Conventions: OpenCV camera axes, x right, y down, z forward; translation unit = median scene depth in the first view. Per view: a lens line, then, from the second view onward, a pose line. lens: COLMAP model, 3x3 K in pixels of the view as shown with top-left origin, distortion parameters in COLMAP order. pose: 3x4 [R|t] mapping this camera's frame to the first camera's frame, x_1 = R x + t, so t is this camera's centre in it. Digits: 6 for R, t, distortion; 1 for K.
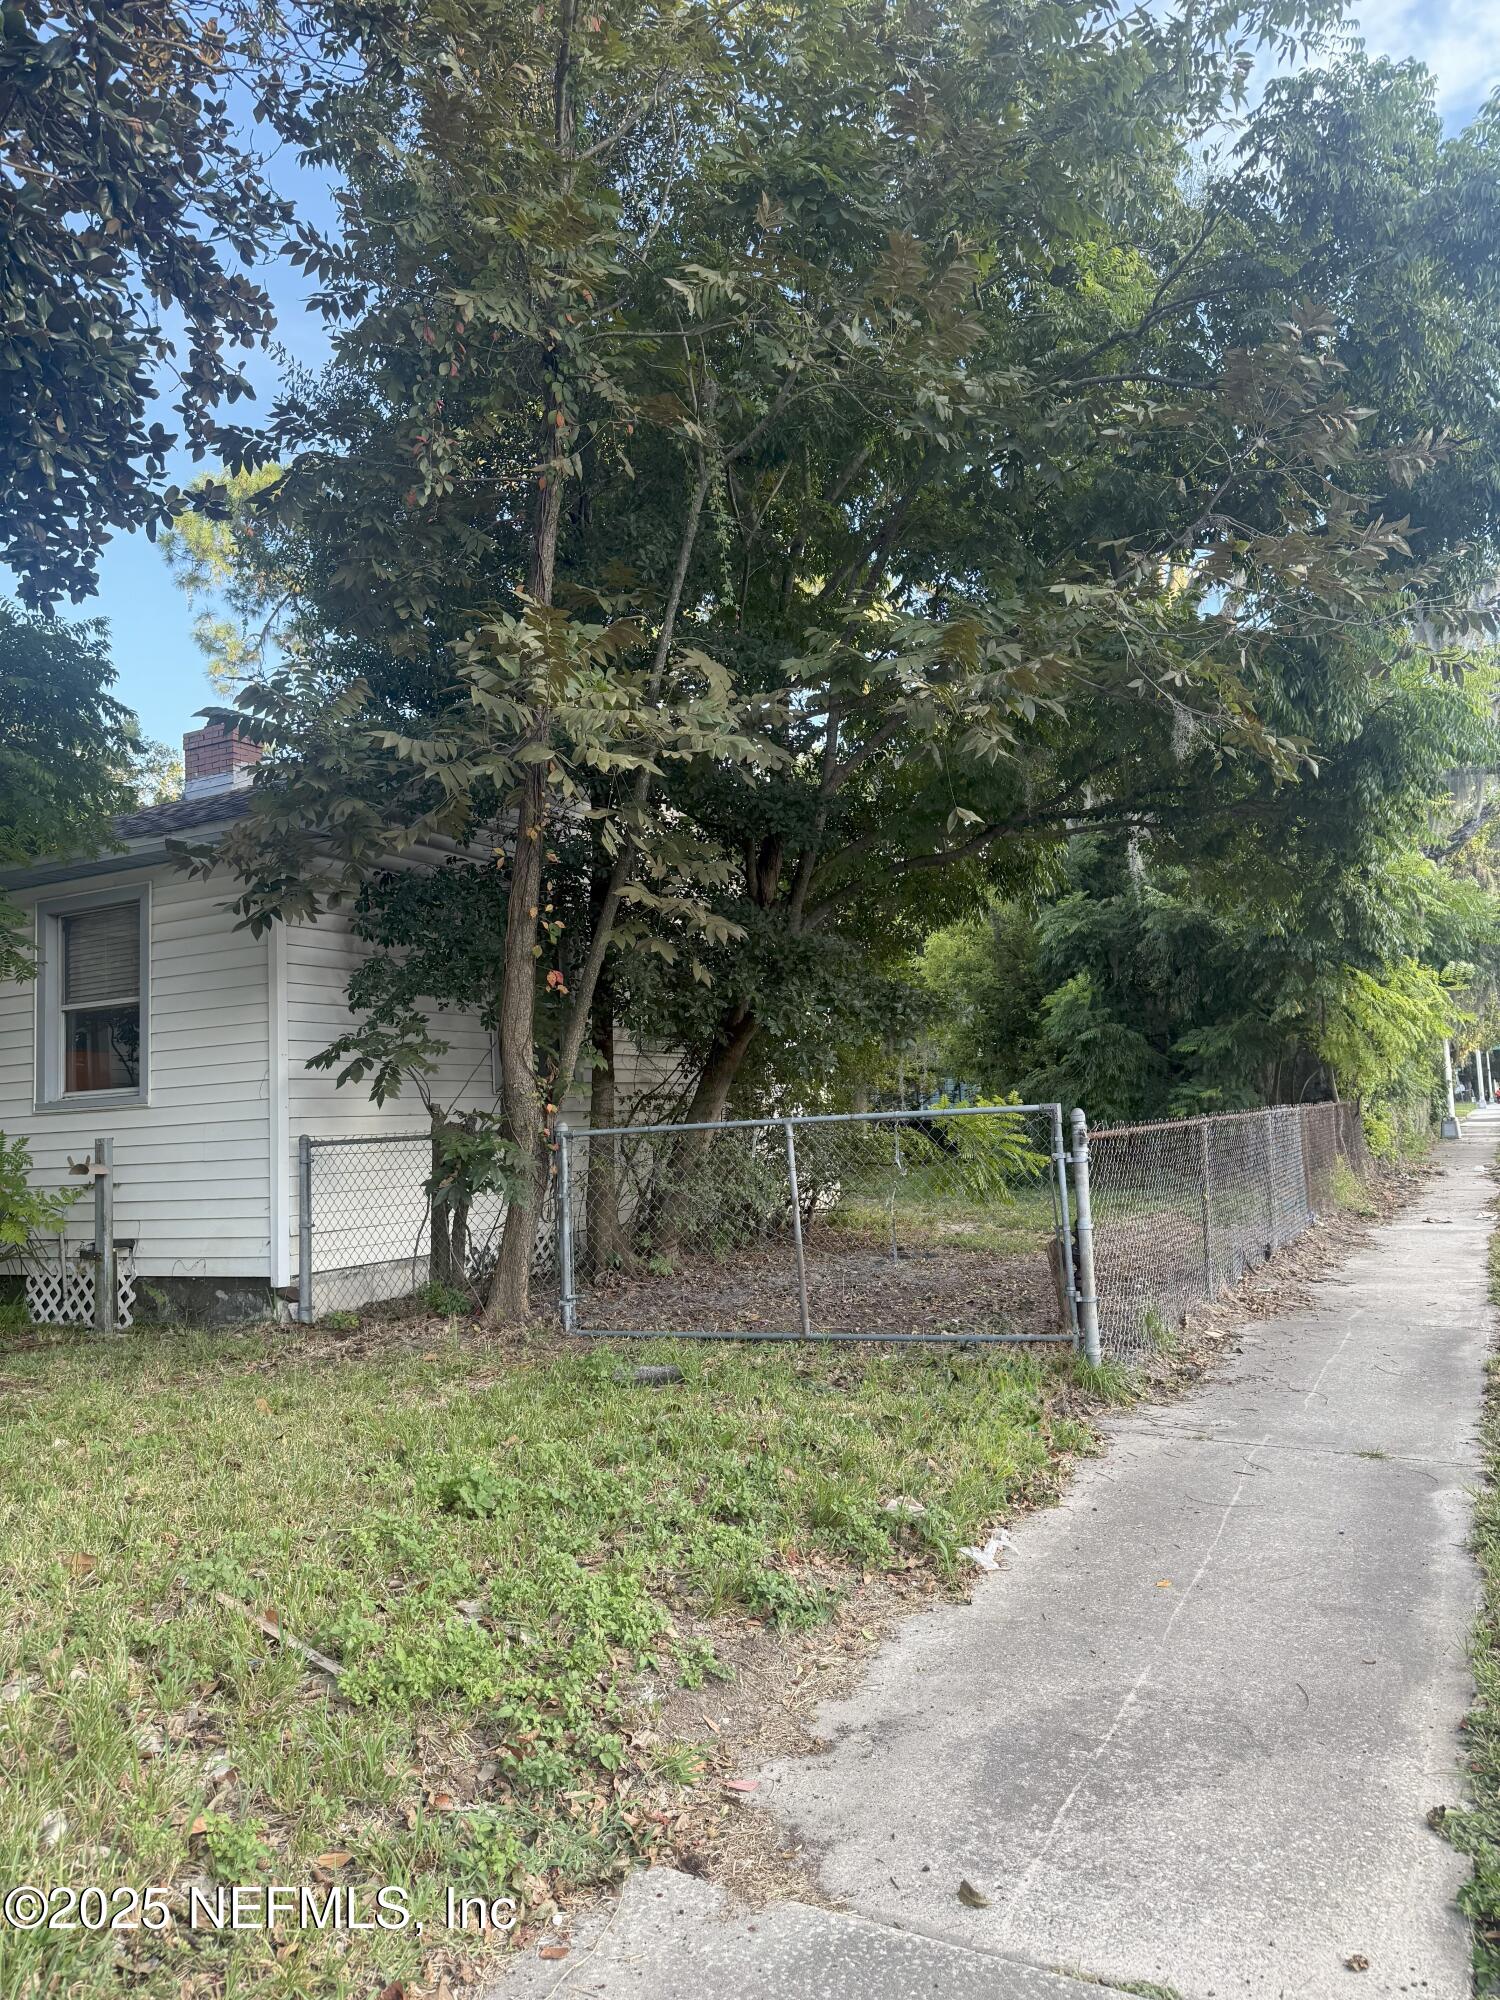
lens RADIAL K [[1386.1, 0, 757.1], [0, 1386.1, 984.8], [0, 0, 1]] dist [0.029393, -0.040650]
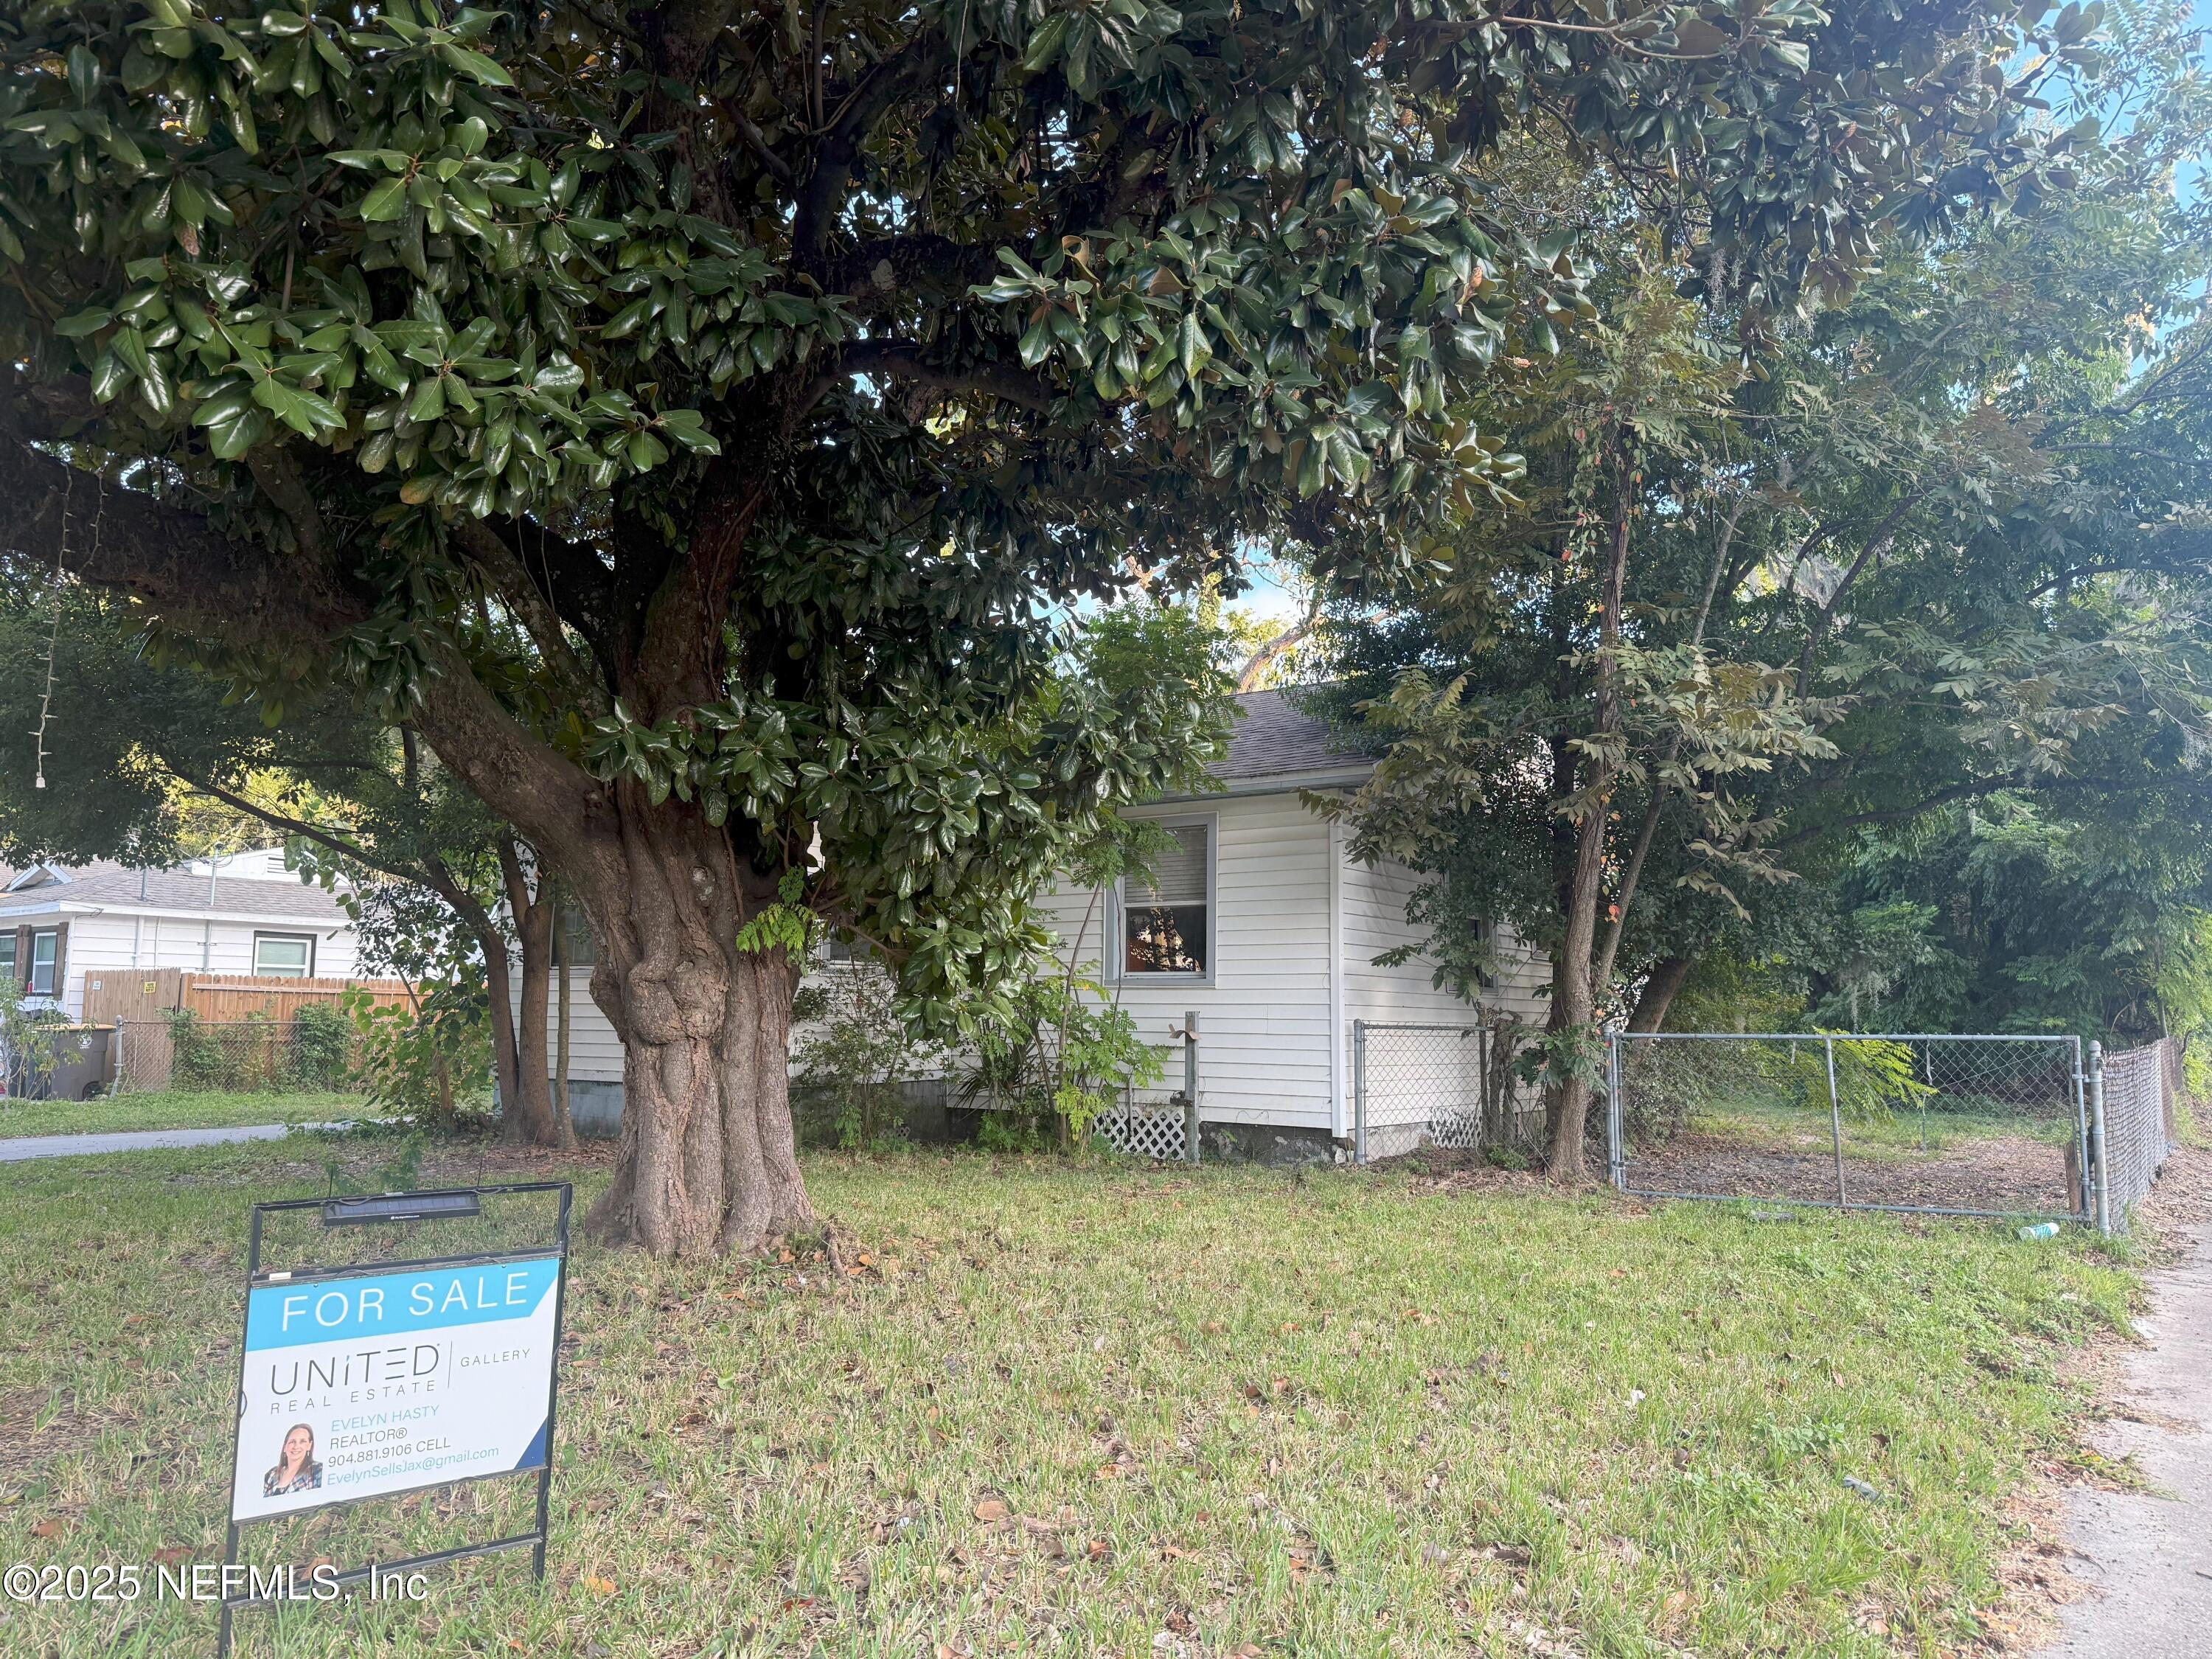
lens RADIAL K [[1533.0, 0, 1109.8], [0, 1533.0, 844.4], [0, 0, 1]] dist [0.029393, -0.040650]
pose [[0.983496, 0.042619, -0.175839, -0.354146], [-0.044709, 0.998968, -0.007940, -0.034030], [0.175319, 0.015671, 0.984387, -0.478201]]
